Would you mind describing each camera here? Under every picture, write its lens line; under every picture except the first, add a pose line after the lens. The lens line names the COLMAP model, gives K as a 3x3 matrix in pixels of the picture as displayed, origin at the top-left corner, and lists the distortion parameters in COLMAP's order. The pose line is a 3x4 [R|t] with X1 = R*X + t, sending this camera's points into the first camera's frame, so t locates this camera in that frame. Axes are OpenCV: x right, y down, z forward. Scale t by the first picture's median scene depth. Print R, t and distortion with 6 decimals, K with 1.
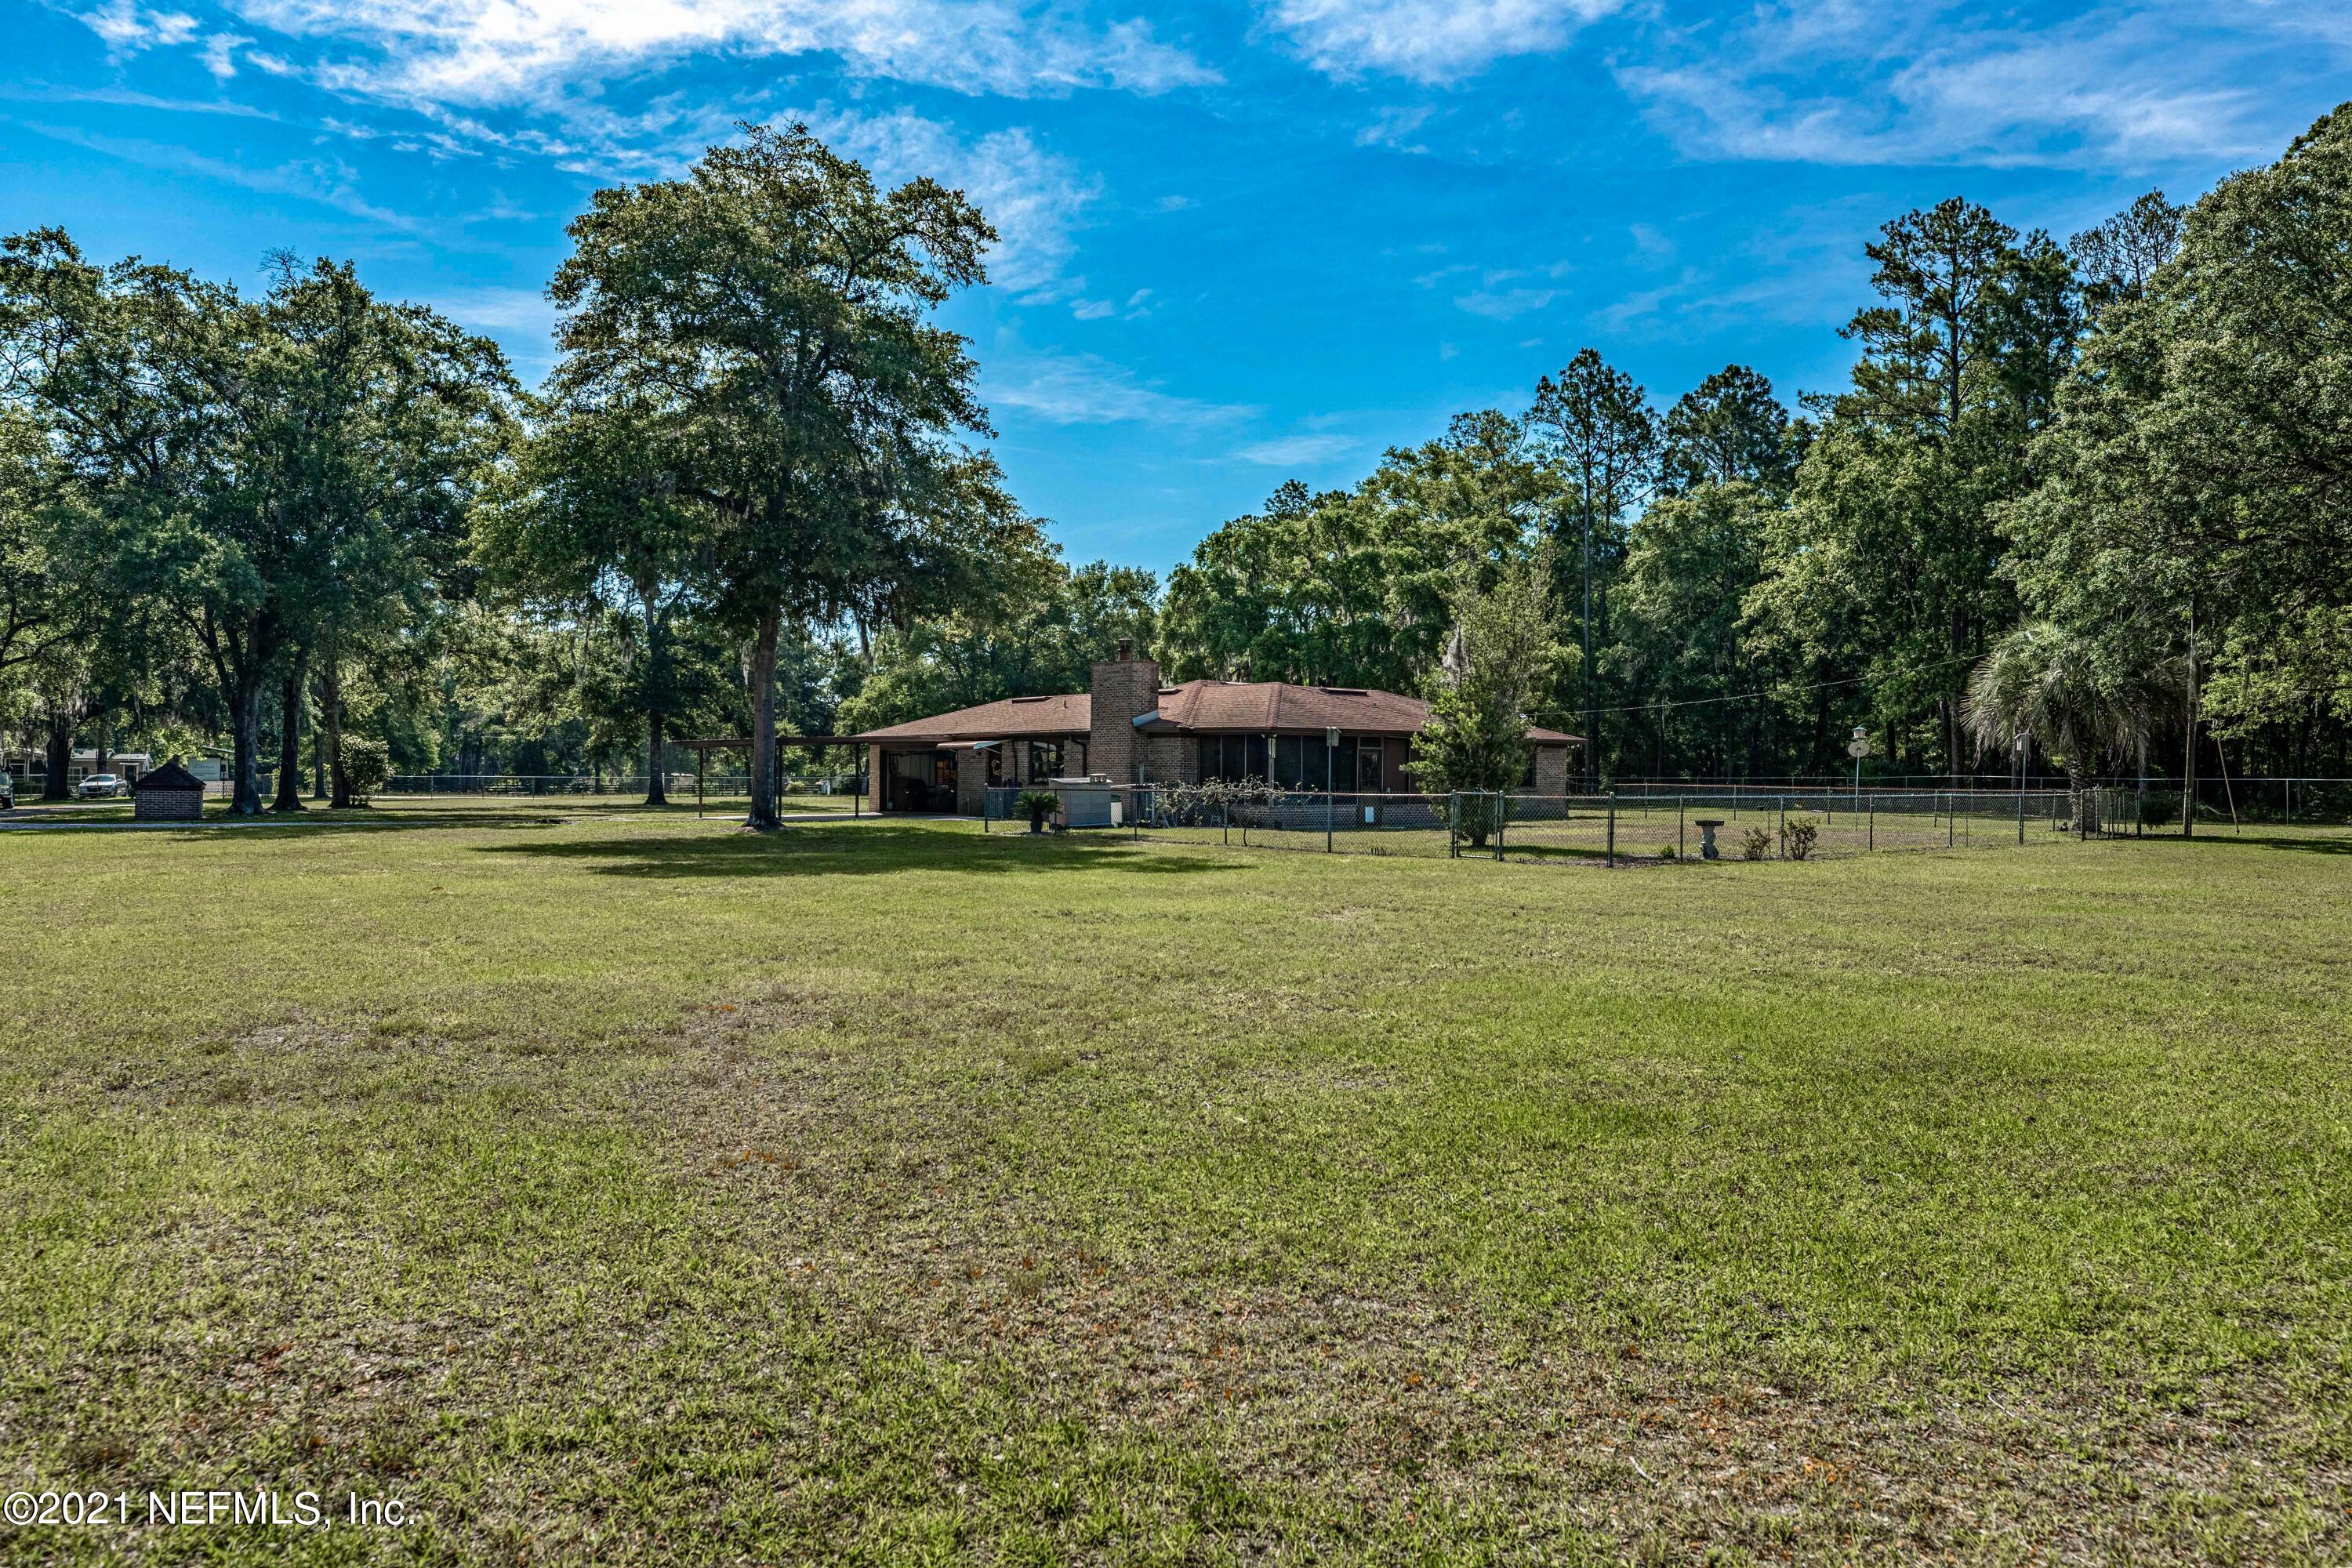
lens RADIAL K [[1722.0, 0, 1176.0], [0, 1722.0, 784.0], [0, 0, 1]] dist [0.002497, 0.259676]
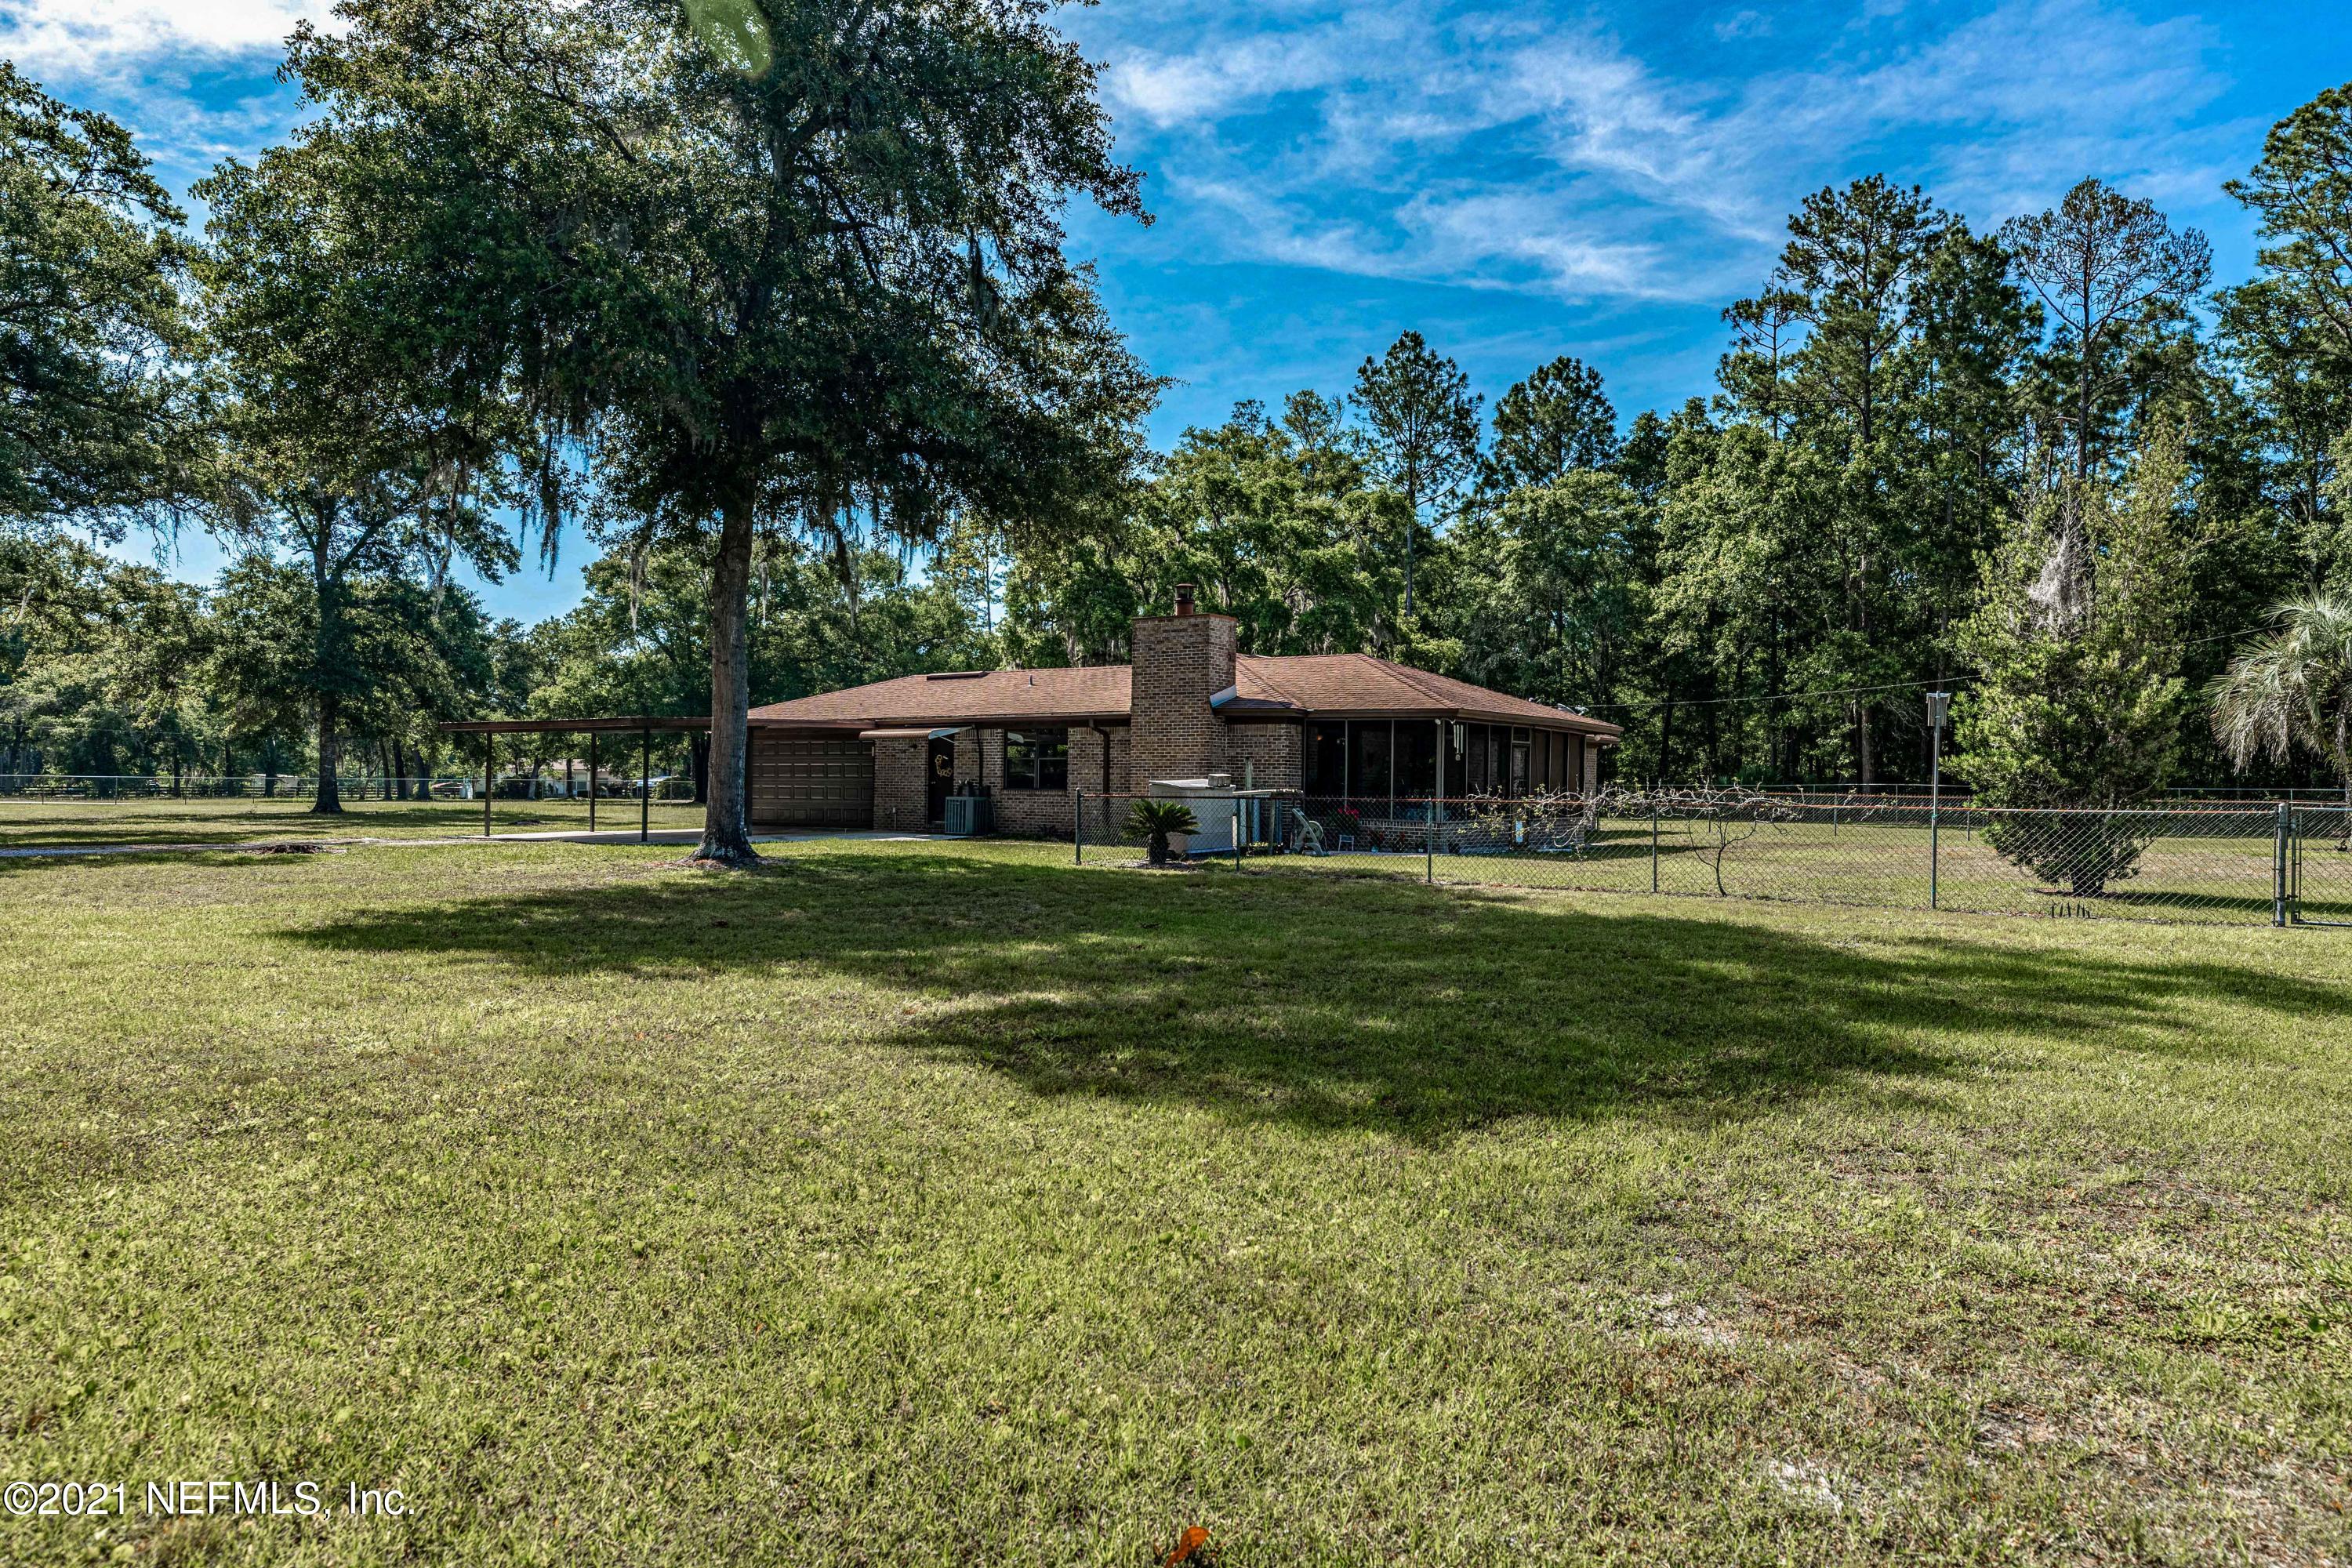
lens RADIAL K [[1533.3, 0, 1165.6], [0, 1533.3, 765.6], [0, 0, 1]] dist [0.030047, -0.002502]
pose [[0.968462, 0.006296, 0.249083, -0.111961], [-0.002561, 0.999879, -0.015316, 0.000252], [-0.249149, 0.014195, 0.968361, 0.240613]]
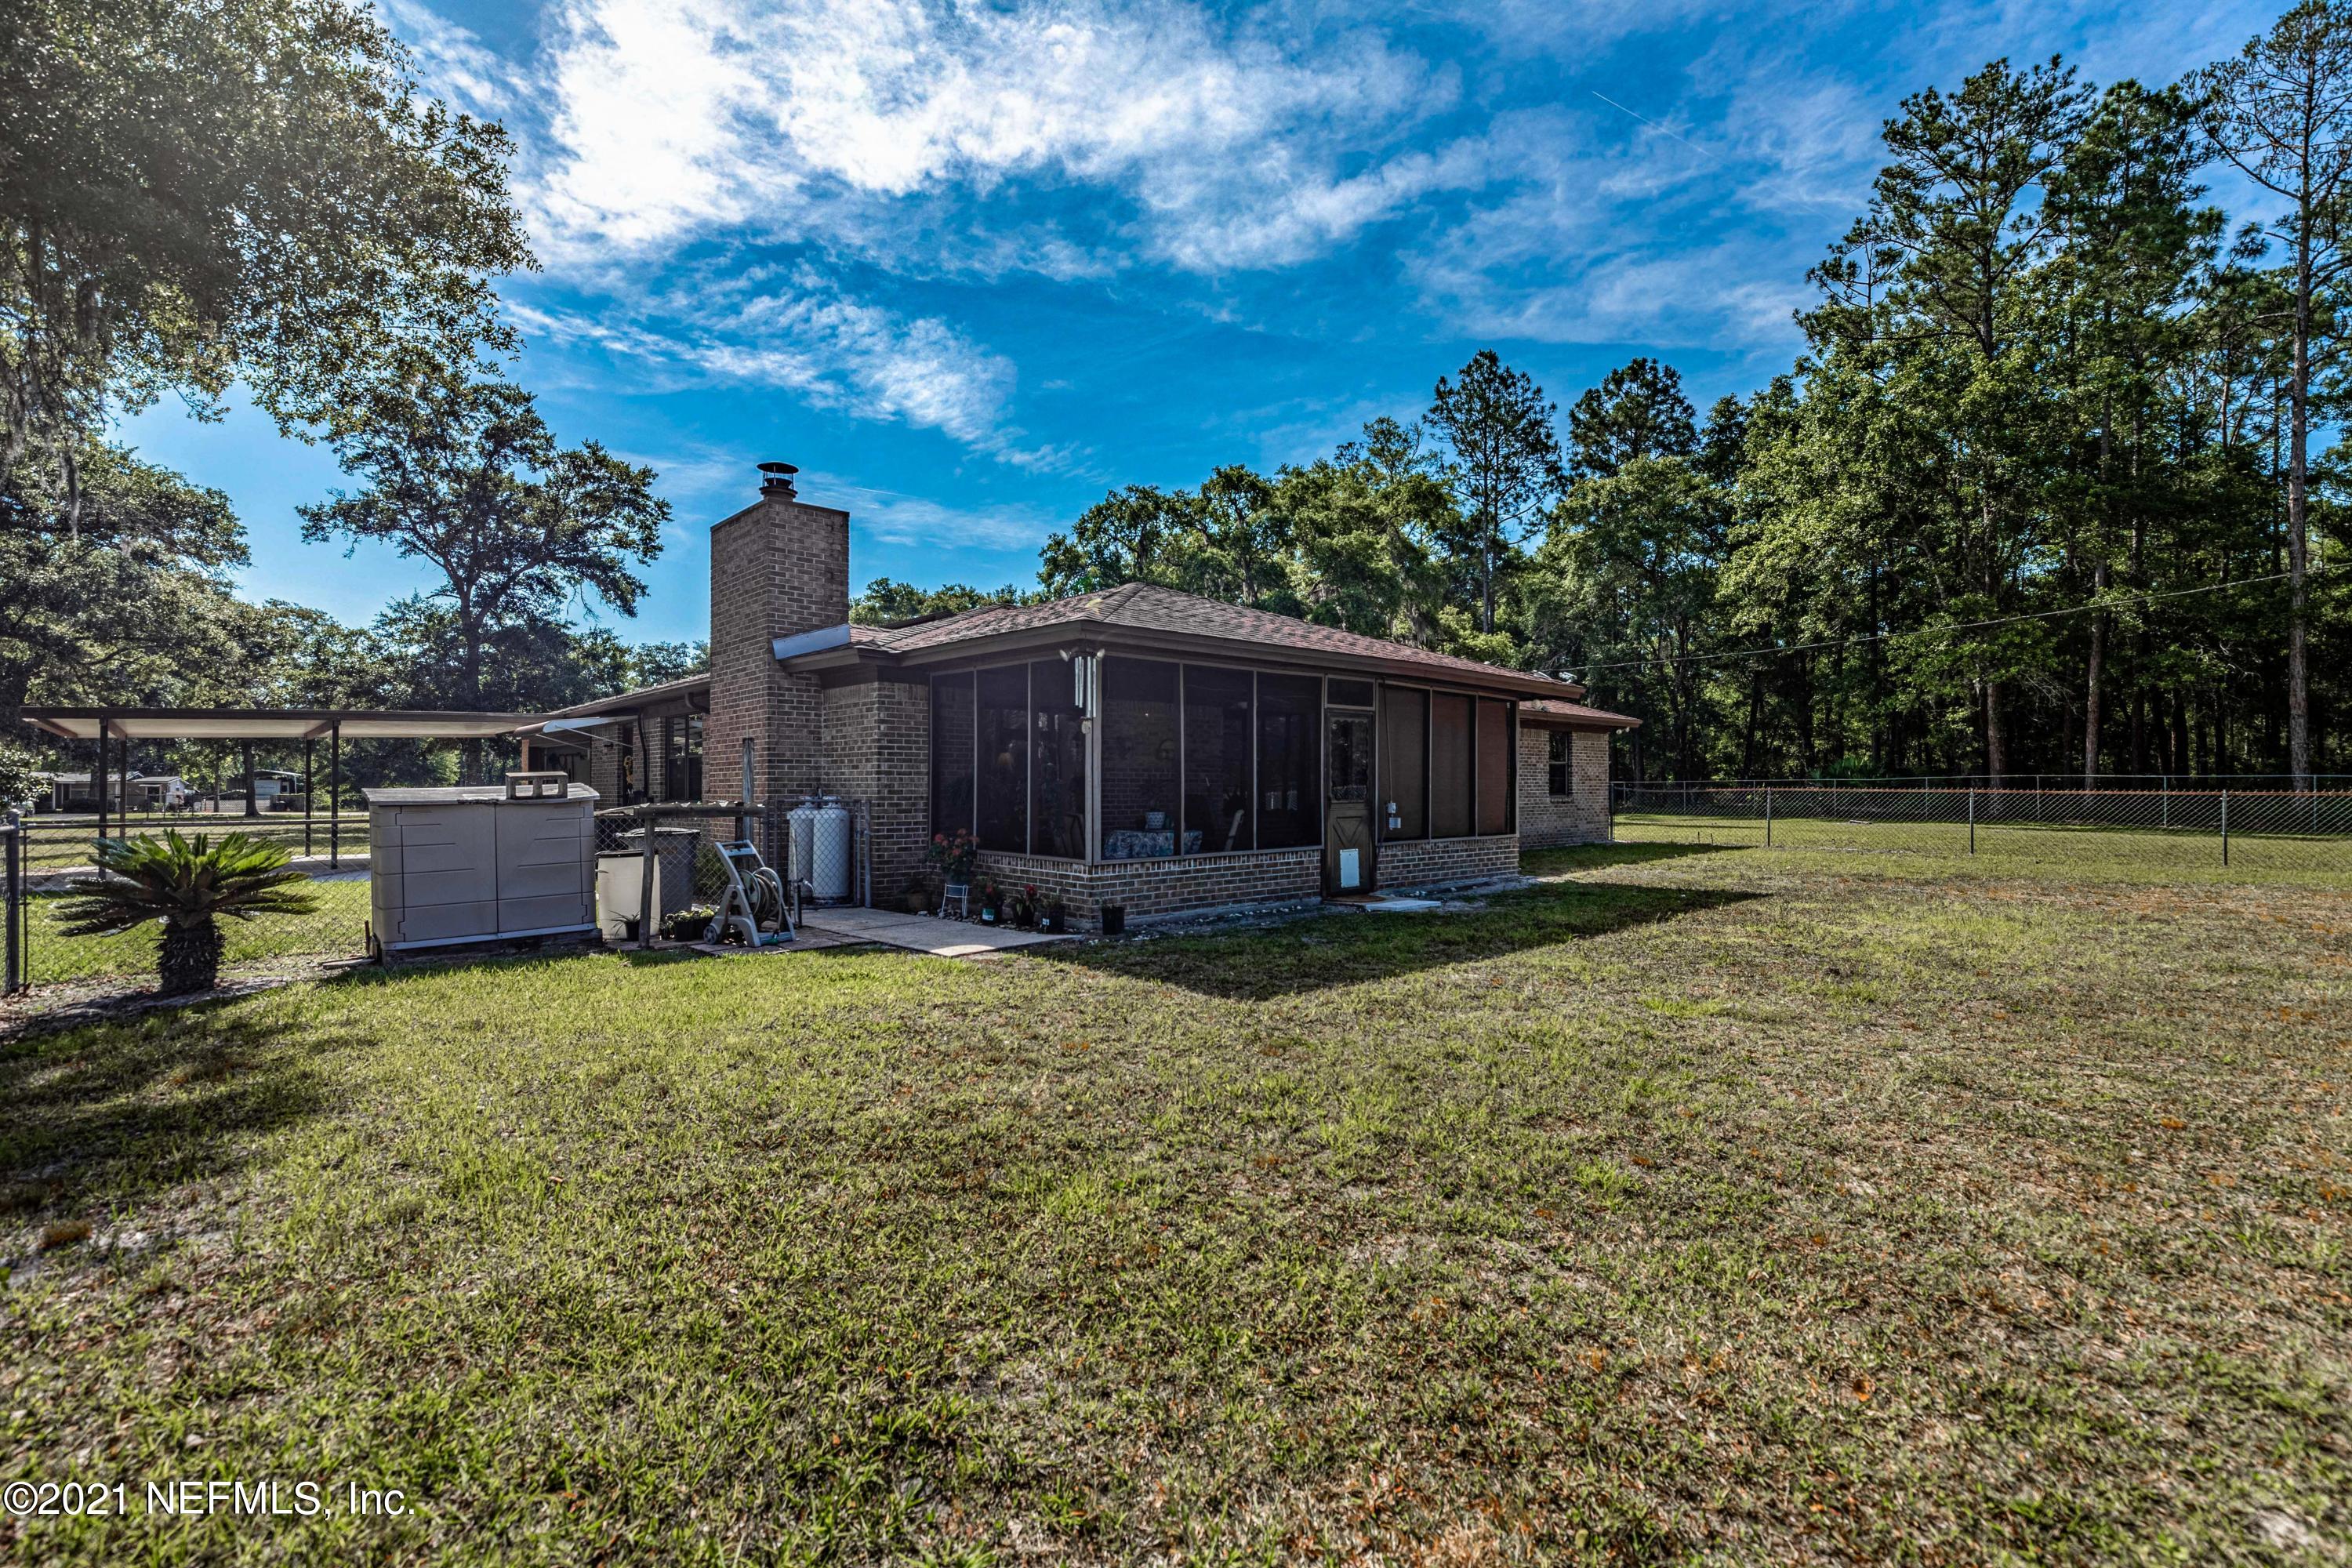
lens RADIAL K [[1065.2, 0, 1178.1], [0, 1065.2, 784.2], [0, 0, 1]] dist [0.006181, -0.000310]
pose [[0.998873, -0.009488, 0.046497, 0.035156], [0.009840, 0.999925, -0.007332, -0.000558], [-0.046424, 0.007781, 0.998892, 0.440039]]
